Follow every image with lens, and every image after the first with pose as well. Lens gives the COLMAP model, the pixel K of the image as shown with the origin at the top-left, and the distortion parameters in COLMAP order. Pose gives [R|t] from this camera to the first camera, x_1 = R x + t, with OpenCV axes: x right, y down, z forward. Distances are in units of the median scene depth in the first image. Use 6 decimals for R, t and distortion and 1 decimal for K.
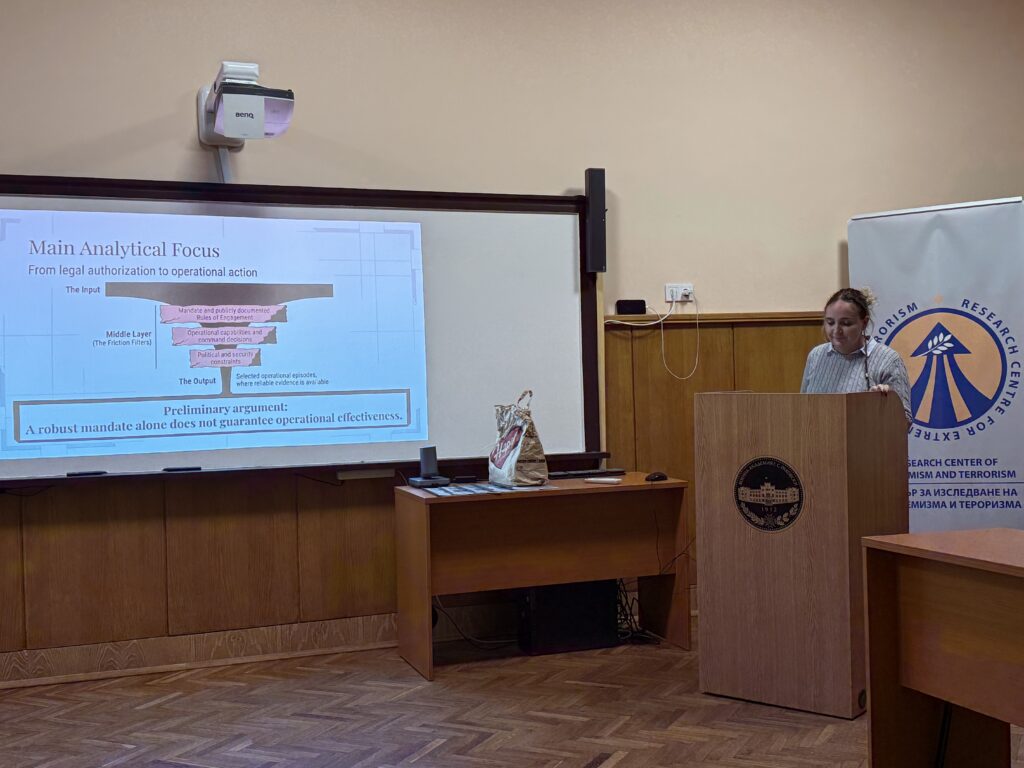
lens RADIAL K [[1213.1, 0, 507.6], [0, 1213.1, 385.3], [0, 0, 1]] dist [0.062706, 0.000000]
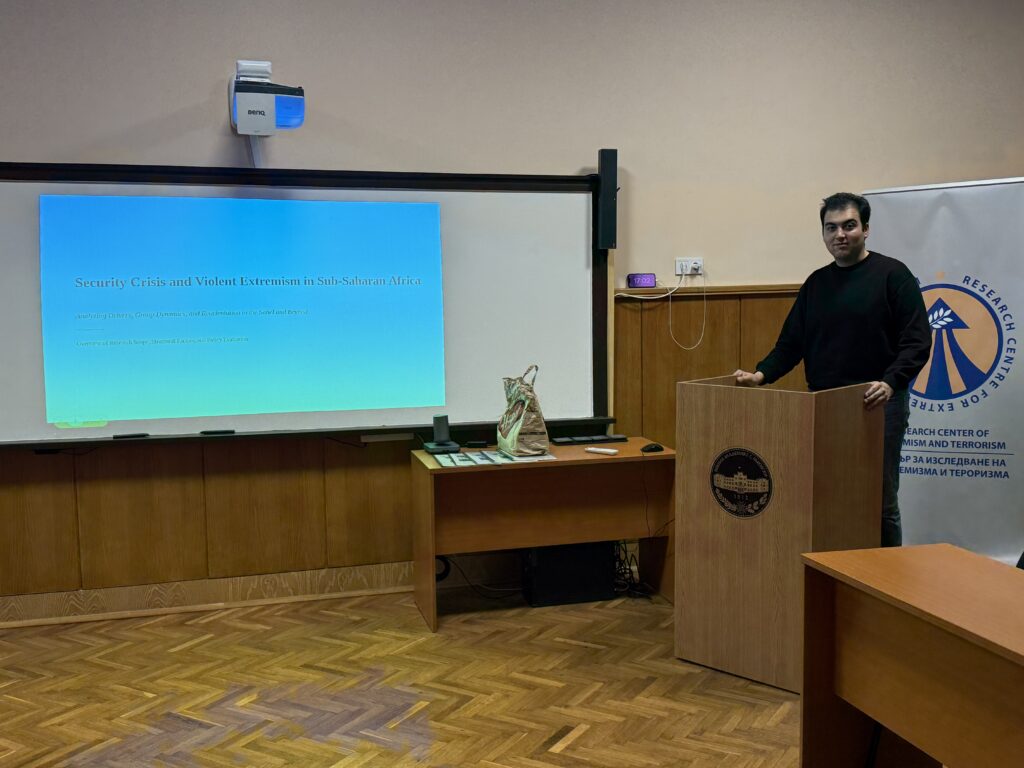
lens RADIAL K [[1076.6, 0, 517.9], [0, 1076.6, 388.0], [0, 0, 1]] dist [0.046127, 0.000000]
pose [[0.996642, 0.019880, -0.079431, 0.078789], [-0.012372, 0.995503, 0.093914, -0.064712], [0.080941, -0.092616, 0.992407, 0.054129]]
